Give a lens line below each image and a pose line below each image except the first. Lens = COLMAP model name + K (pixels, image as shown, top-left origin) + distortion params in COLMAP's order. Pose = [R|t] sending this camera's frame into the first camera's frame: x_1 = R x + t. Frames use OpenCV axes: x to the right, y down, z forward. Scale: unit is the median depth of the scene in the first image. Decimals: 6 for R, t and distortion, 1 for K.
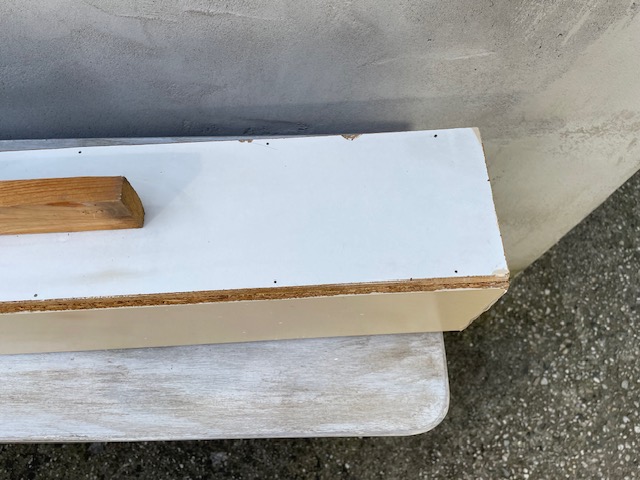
lens RADIAL K [[487.1, 0, 318.5], [0, 487.1, 236.0], [0, 0, 1]] dist [0.079877, -0.112964]
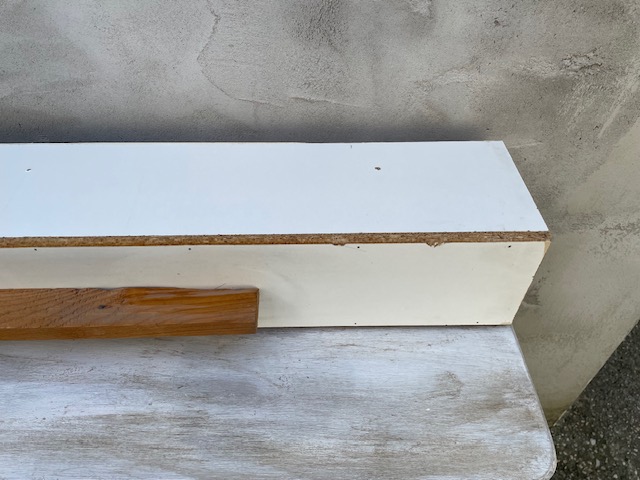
lens RADIAL K [[487.1, 0, 316.3], [0, 487.1, 236.8], [0, 0, 1]] dist [0.079877, -0.112964]
pose [[0.999700, 0.023888, 0.005411, -0.193445], [-0.020058, 0.925226, -0.378886, 0.308944], [-0.014058, 0.378664, 0.925428, -0.005011]]
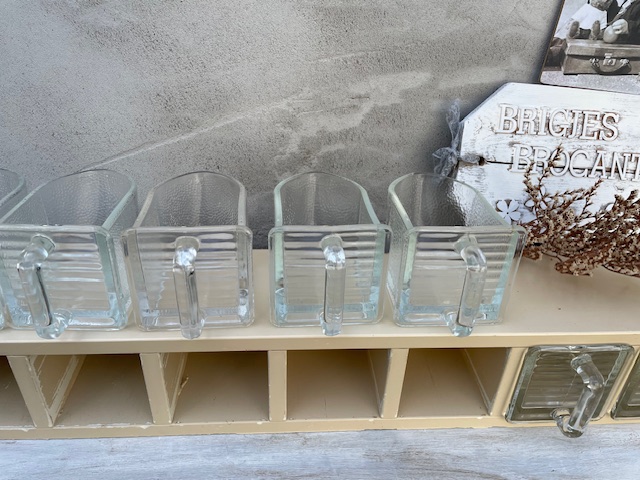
lens RADIAL K [[487.1, 0, 312.8], [0, 487.1, 240.6], [0, 0, 1]] dist [0.079877, -0.112964]
pose [[0.998650, 0.024553, 0.045773, -1.449005], [0.006157, 0.819055, -0.573682, 0.453393], [-0.051576, 0.573190, 0.817798, -0.054269]]
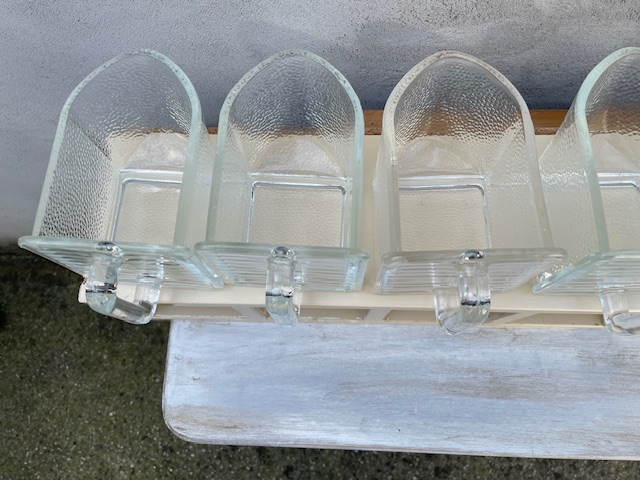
lens RADIAL K [[487.1, 0, 310.2], [0, 487.1, 234.4], [0, 0, 1]] dist [0.079877, -0.112964]
pose [[0.998415, 0.041888, -0.037582, -1.802532], [-0.035911, 0.988393, 0.147615, -0.145339], [0.043329, -0.146031, 0.988331, 0.042413]]
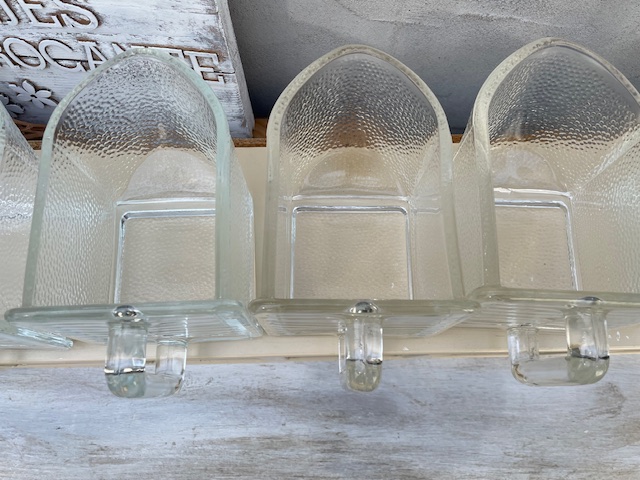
lens RADIAL K [[487.1, 0, 319.7], [0, 487.1, 240.6], [0, 0, 1]] dist [0.079877, -0.112964]
pose [[0.999772, 0.016122, 0.013968, -0.456350], [-0.017956, 0.989550, 0.143068, -0.200145], [-0.011516, -0.143286, 0.989614, 0.184626]]
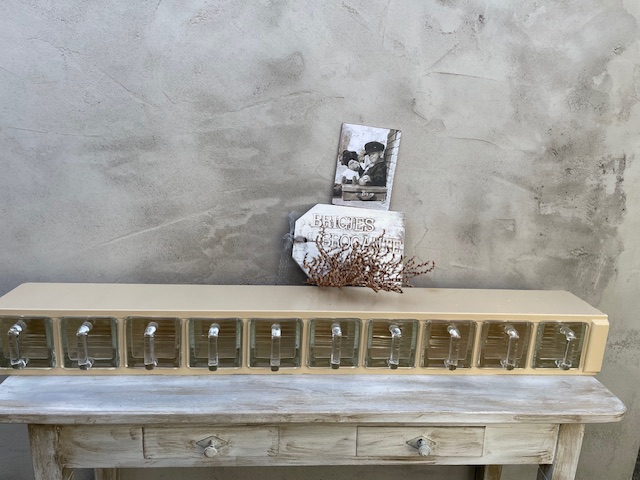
lens RADIAL K [[487.1, 0, 321.8], [0, 487.1, 234.8], [0, 0, 1]] dist [0.079877, -0.112964]
pose [[0.996950, 0.045093, 0.063702, -1.071509], [0.024038, 0.599120, -0.800298, 1.441730], [-0.074253, 0.799389, 0.596208, -0.615173]]
